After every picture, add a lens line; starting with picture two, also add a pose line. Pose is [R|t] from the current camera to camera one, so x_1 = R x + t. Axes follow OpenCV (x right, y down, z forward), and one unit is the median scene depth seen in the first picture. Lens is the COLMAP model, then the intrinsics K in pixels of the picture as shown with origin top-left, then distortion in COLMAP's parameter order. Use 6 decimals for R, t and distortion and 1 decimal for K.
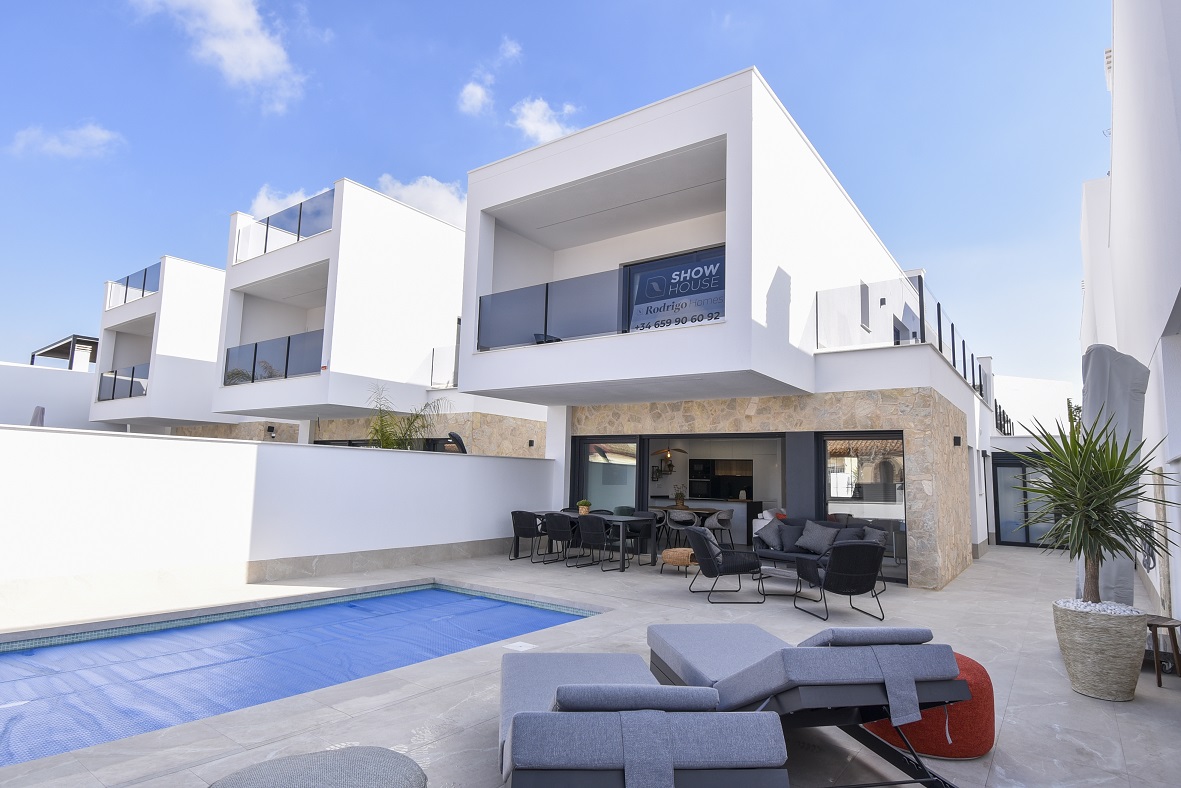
lens RADIAL K [[640.3, 0, 589.5], [0, 640.3, 398.6], [0, 0, 1]] dist [0.006034, -0.015059]
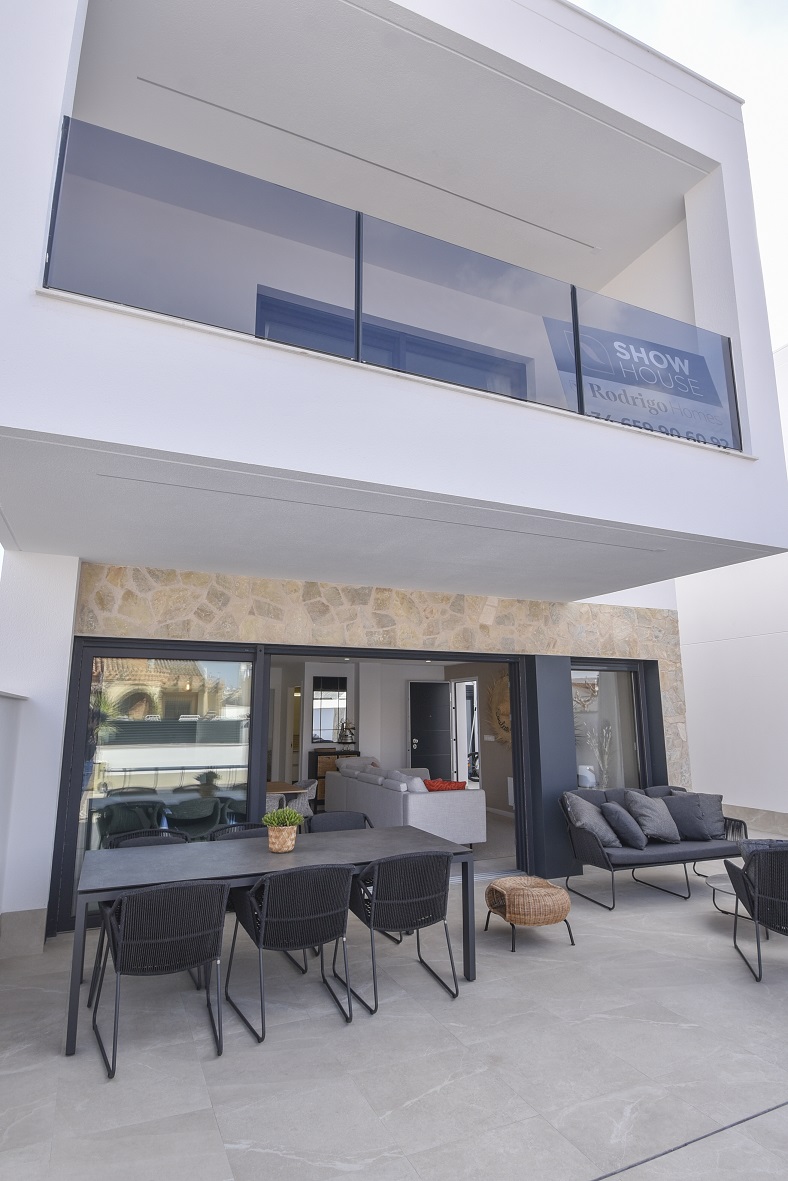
lens RADIAL K [[640.3, 0, 392.3], [0, 640.3, 583.2], [0, 0, 1]] dist [0.006034, -0.015059]
pose [[0.490415, 0.126509, 0.862258, -0.325663], [-0.100445, 0.991019, -0.088272, 0.048898], [-0.865681, -0.043319, 0.498718, 0.756695]]
